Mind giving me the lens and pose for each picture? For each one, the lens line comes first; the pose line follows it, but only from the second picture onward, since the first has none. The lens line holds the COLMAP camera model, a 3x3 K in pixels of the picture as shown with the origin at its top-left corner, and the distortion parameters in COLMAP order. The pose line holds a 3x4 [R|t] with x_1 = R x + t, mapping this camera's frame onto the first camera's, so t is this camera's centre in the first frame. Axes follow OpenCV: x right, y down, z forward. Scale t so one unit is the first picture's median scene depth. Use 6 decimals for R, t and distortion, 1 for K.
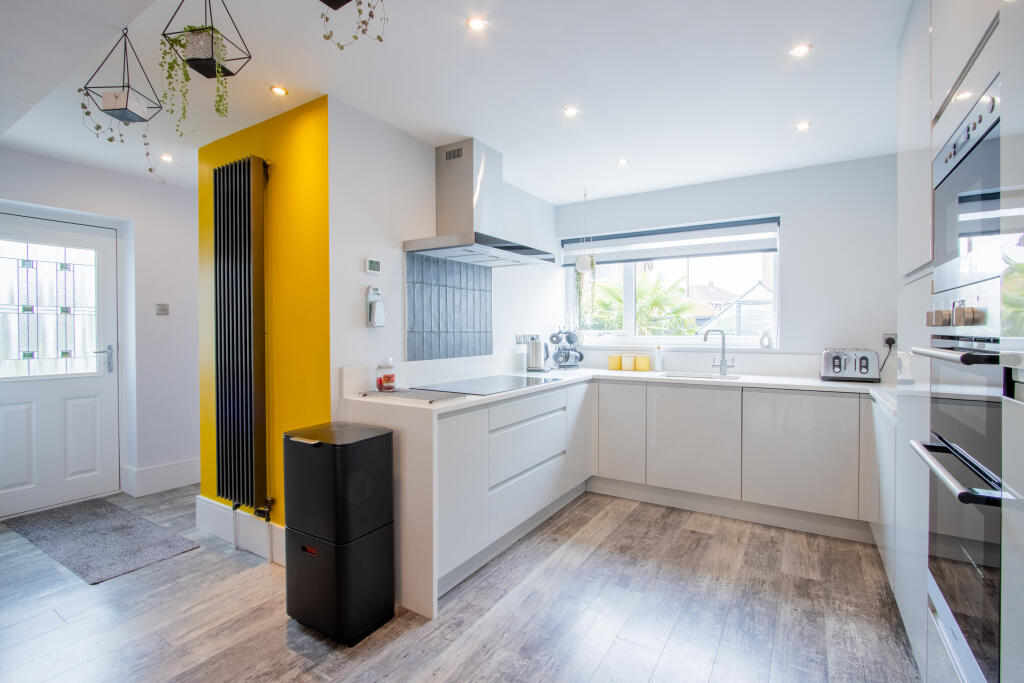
lens RADIAL K [[474.5, 0, 510.5], [0, 474.5, 339.9], [0, 0, 1]] dist [-0.003754, 0.000332]
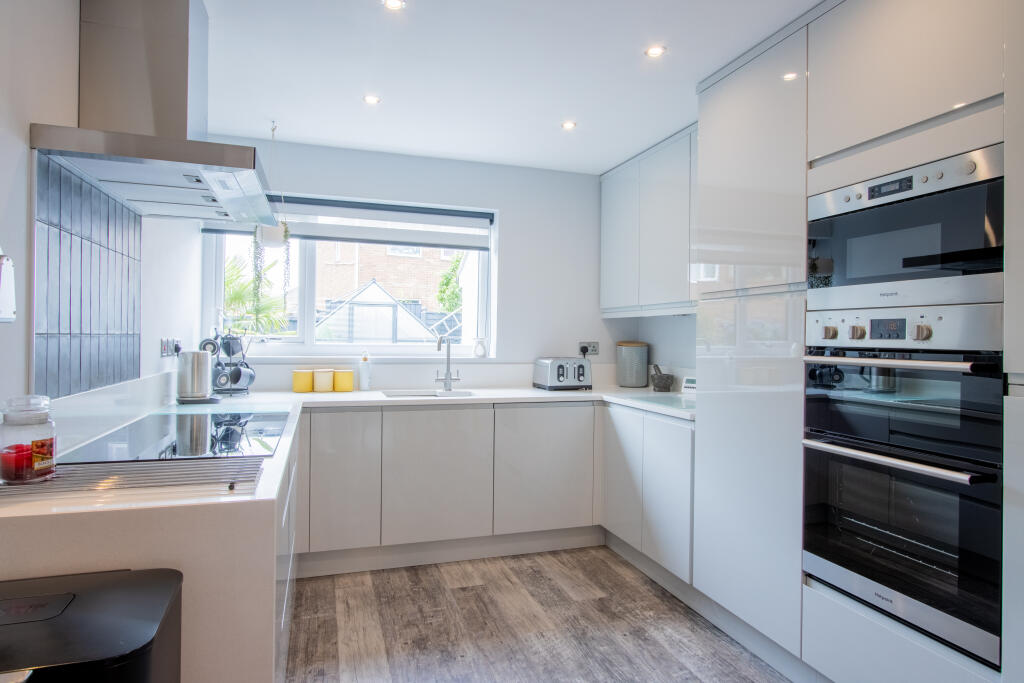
lens RADIAL K [[579.6, 0, 509.4], [0, 579.6, 338.2], [0, 0, 1]] dist [0.001411, 0.001475]
pose [[0.648079, 0.010269, 0.761504, -0.303511], [0.000478, 0.999903, -0.013890, -0.004822], [-0.761573, 0.009365, 0.648011, 0.292072]]
